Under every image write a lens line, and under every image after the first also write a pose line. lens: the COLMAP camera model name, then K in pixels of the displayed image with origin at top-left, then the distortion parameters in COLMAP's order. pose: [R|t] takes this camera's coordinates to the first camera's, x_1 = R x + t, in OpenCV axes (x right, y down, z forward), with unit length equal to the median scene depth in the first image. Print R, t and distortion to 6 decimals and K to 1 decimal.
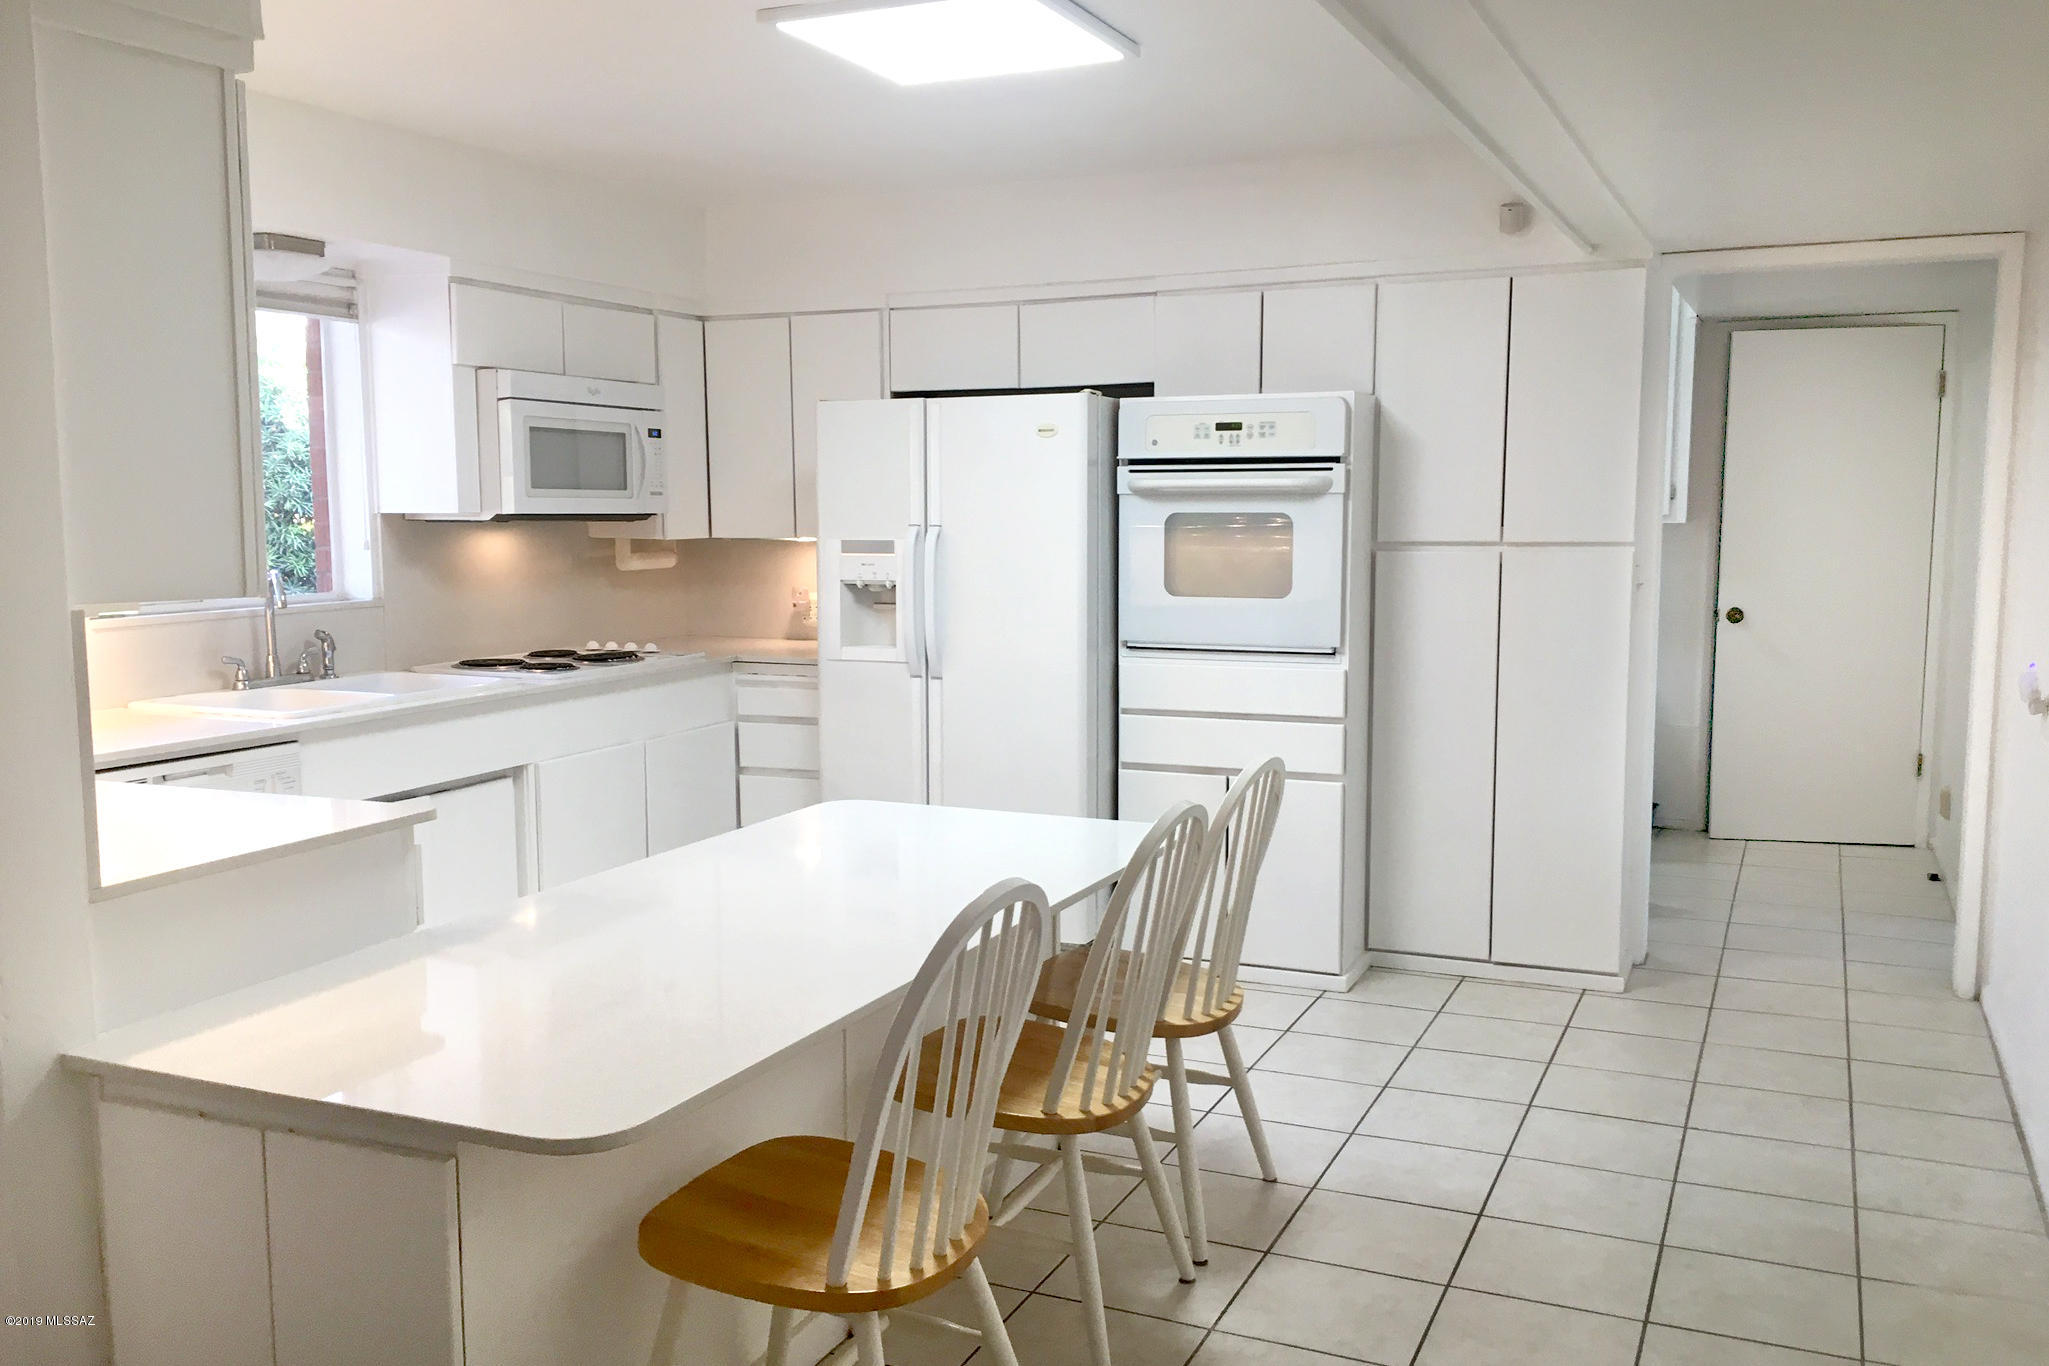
lens RADIAL K [[1769.1, 0, 1021.4], [0, 1769.1, 648.2], [0, 0, 1]] dist [0.039811, -0.000018]
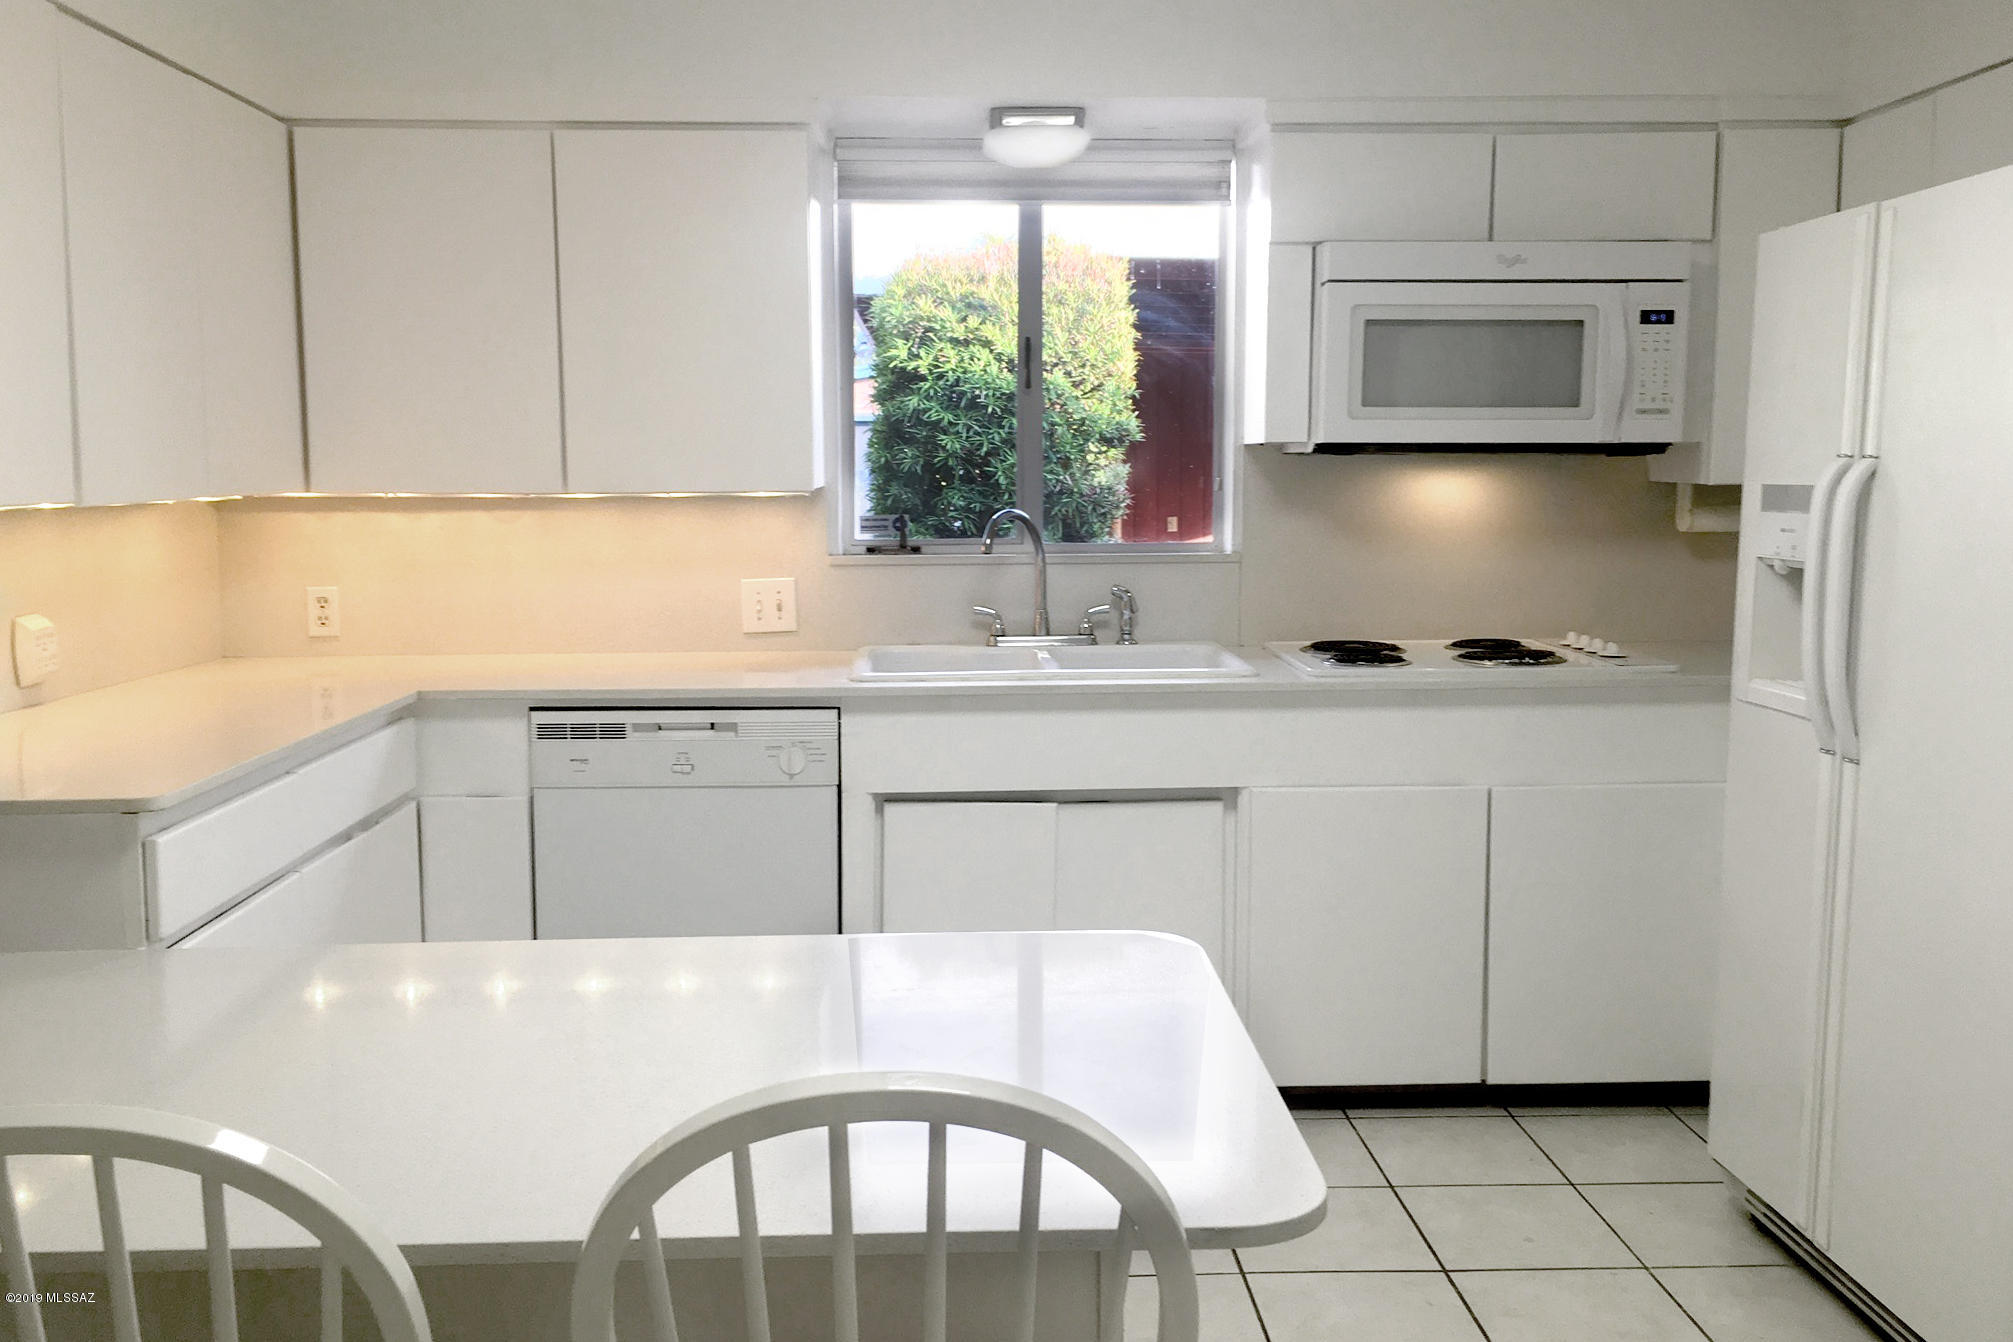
lens RADIAL K [[1738.0, 0, 1003.4], [0, 1738.0, 636.8], [0, 0, 1]] dist [0.039811, -0.000018]
pose [[0.443244, 0.083579, -0.892496, 0.277730], [-0.071898, 0.995751, 0.057541, -0.026606], [0.893513, 0.038664, 0.447370, 0.536335]]
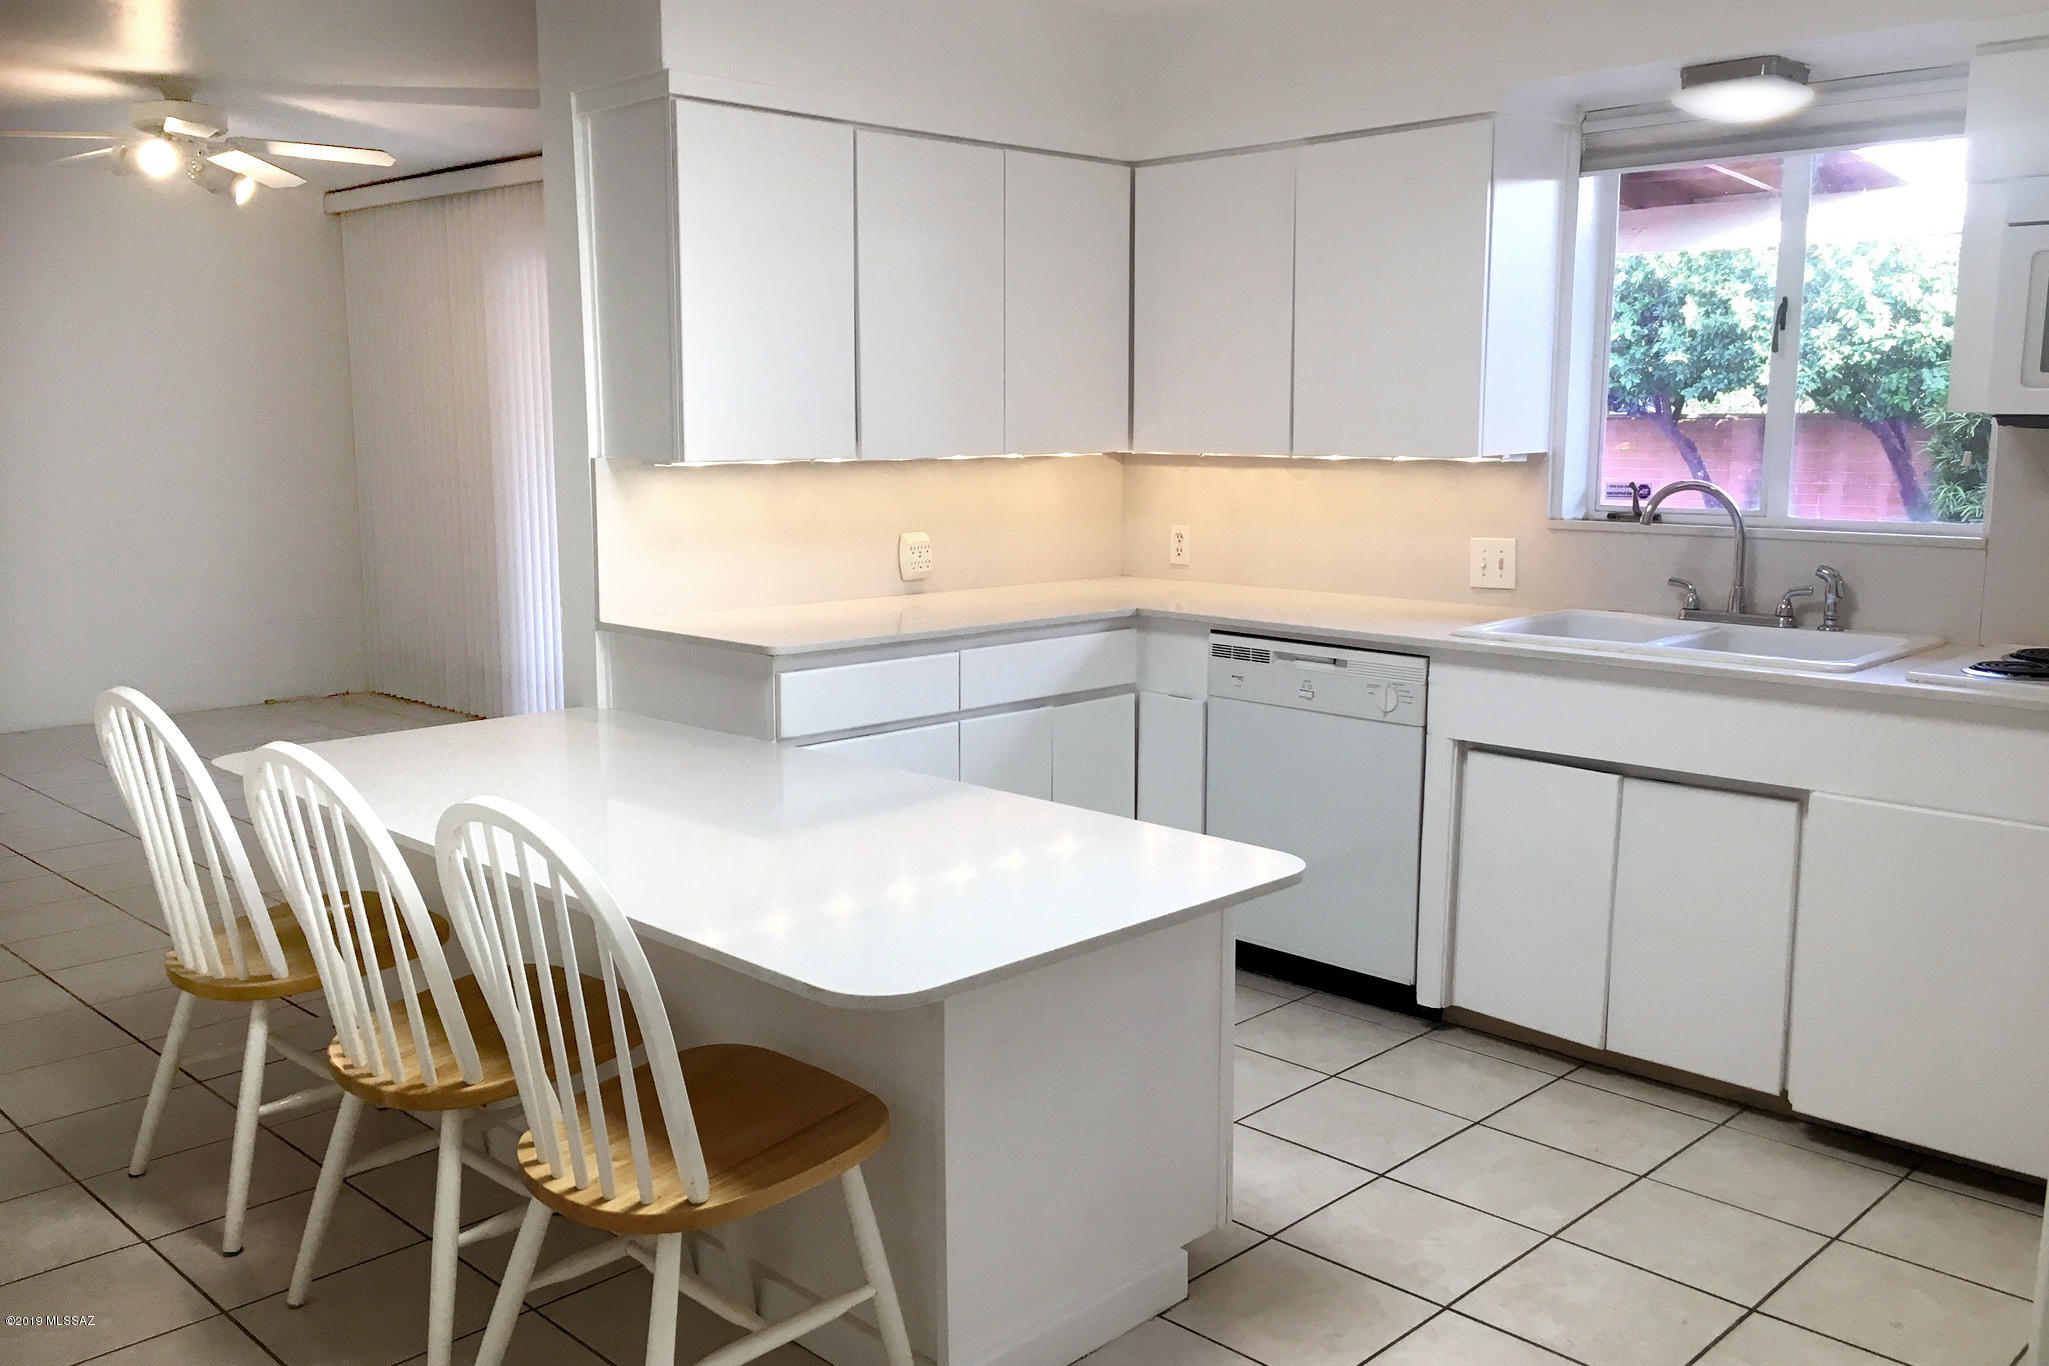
lens RADIAL K [[1709.2, 0, 1024.5], [0, 1709.2, 683.0], [0, 0, 1]] dist [0.002345, 0.000088]
pose [[-0.362486, 0.141815, -0.921136, 0.376338], [-0.080100, 0.979958, 0.182393, -0.061348], [0.928541, 0.139898, -0.343862, 0.850383]]
